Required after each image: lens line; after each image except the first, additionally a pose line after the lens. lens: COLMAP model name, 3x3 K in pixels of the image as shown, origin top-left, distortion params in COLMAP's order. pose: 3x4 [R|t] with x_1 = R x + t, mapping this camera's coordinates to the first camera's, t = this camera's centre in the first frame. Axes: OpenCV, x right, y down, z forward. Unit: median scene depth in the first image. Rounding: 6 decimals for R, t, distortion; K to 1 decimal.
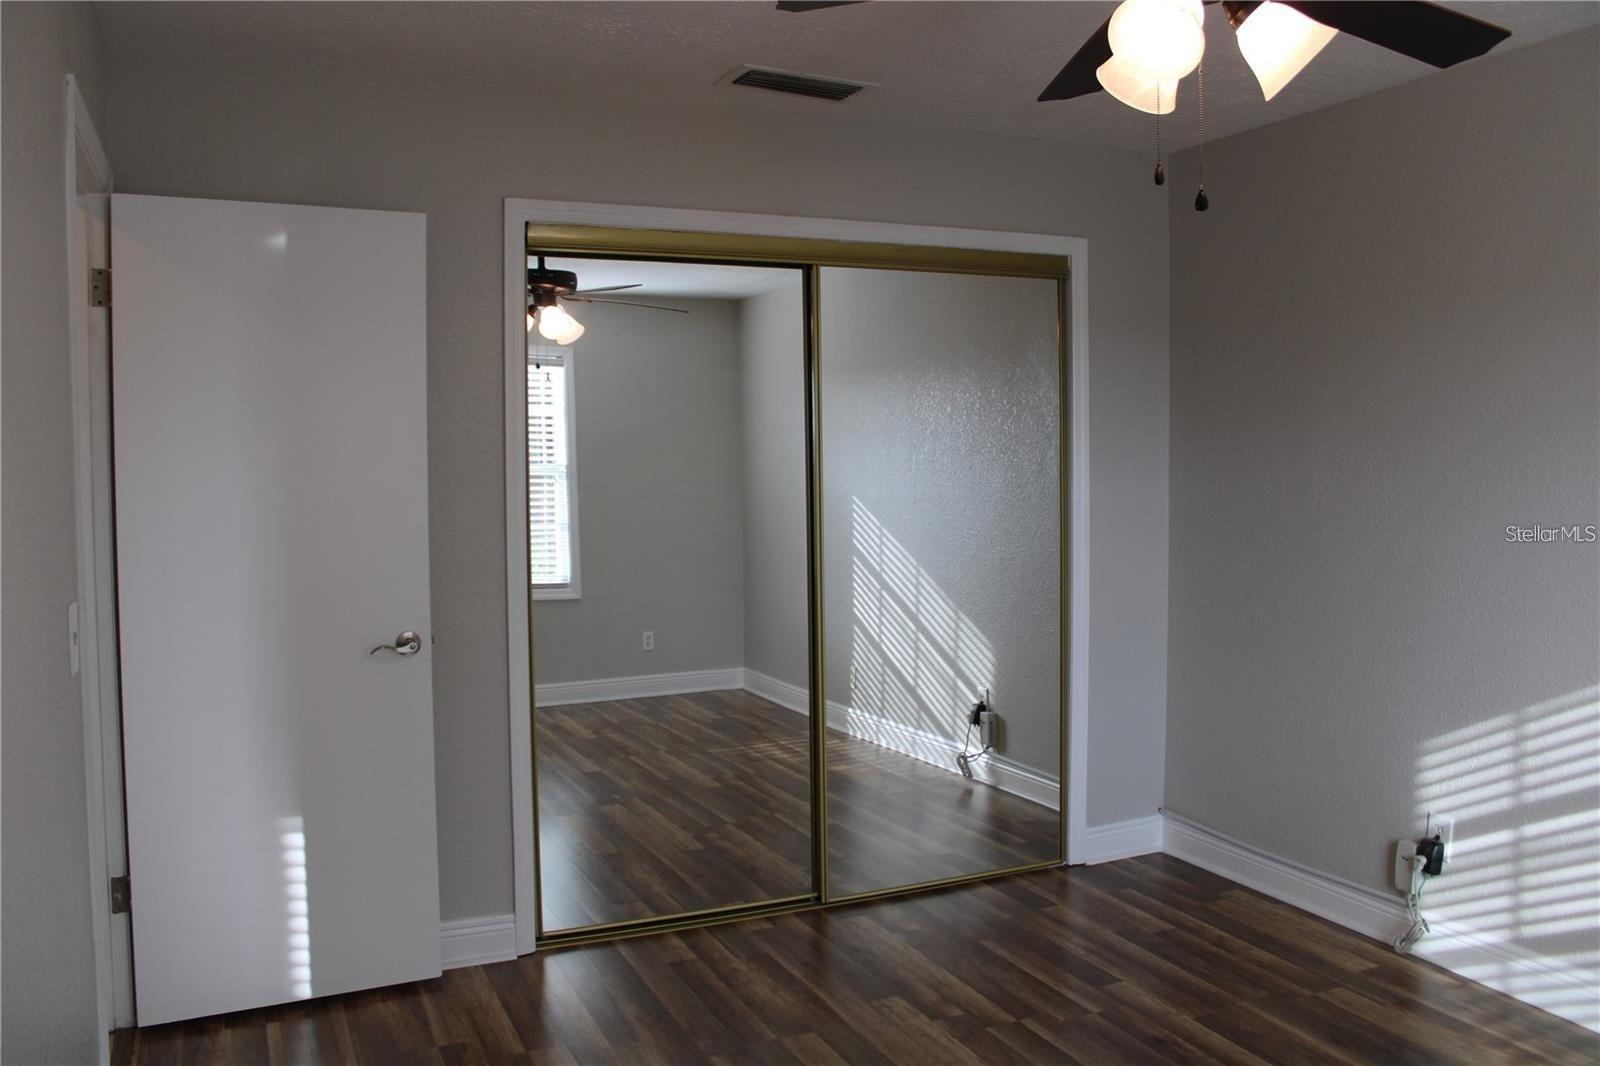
lens RADIAL K [[1337.2, 0, 800.0], [0, 1337.2, 533.0], [0, 0, 1]] dist [-0.156284, -0.003385]
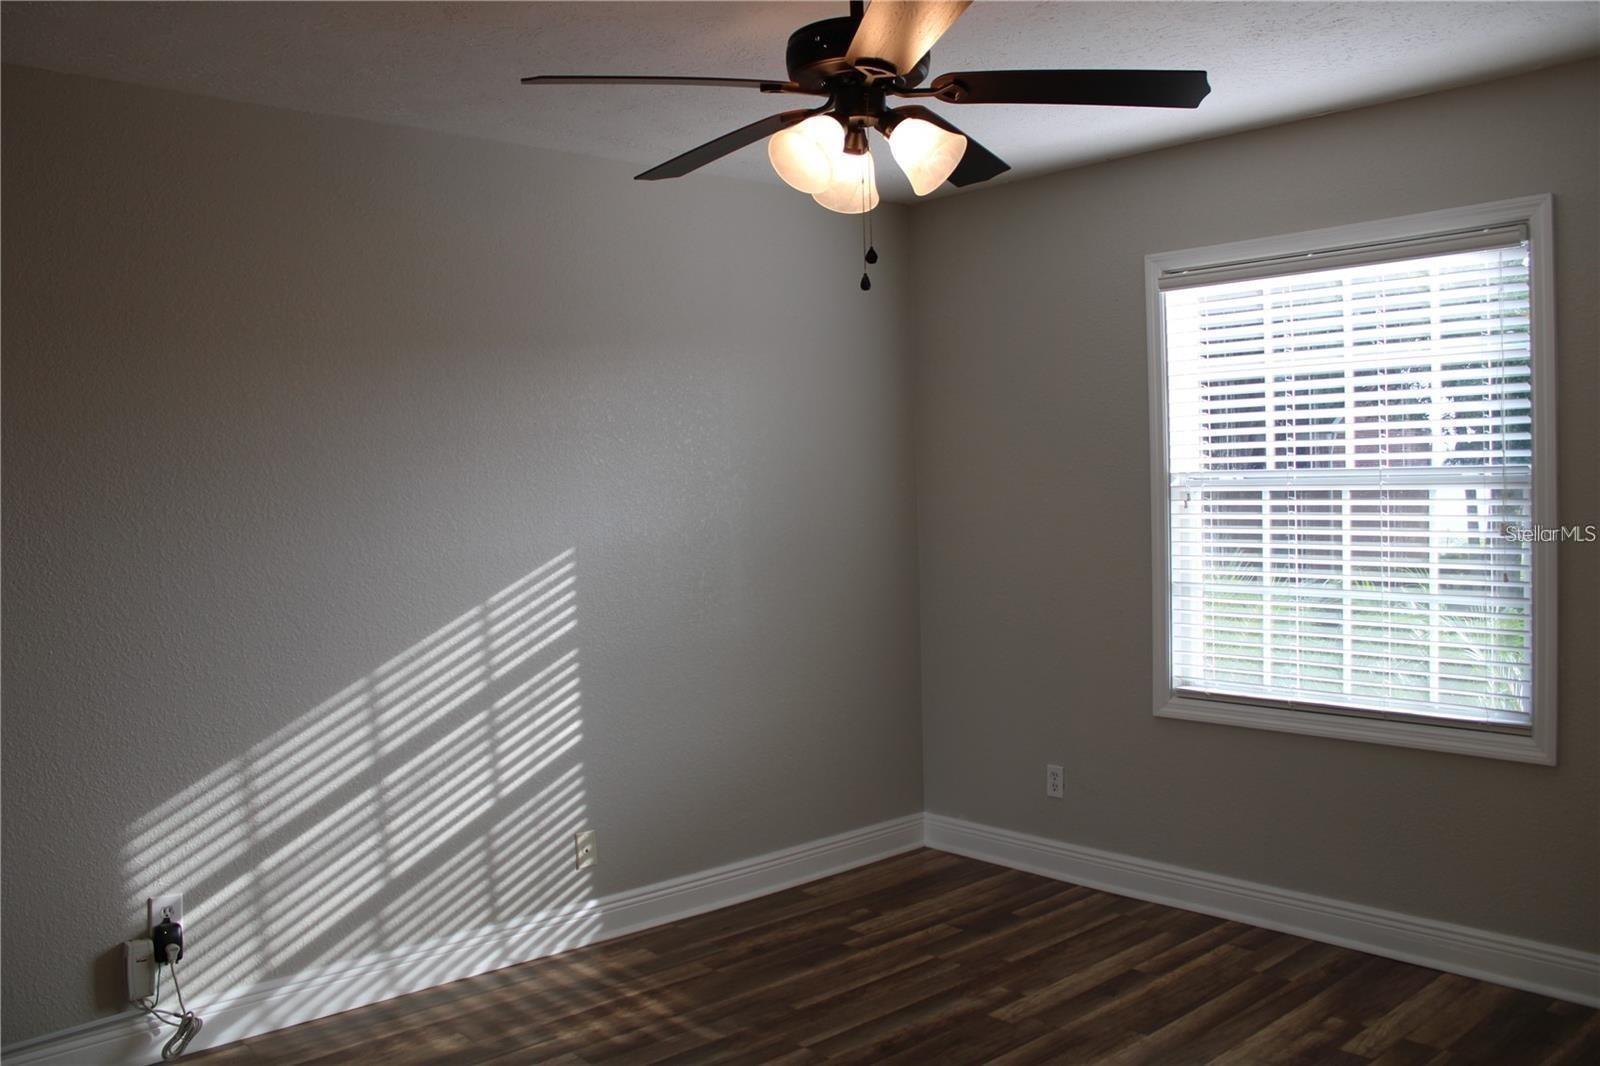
lens RADIAL K [[1304.3, 0, 800.0], [0, 1304.3, 533.0], [0, 0, 1]] dist [-0.147653, 0.128580]
pose [[-0.345079, -0.074509, 0.935611, -0.491977], [0.033405, 0.995237, 0.091578, -0.105582], [-0.937979, 0.062855, -0.340947, 0.909314]]
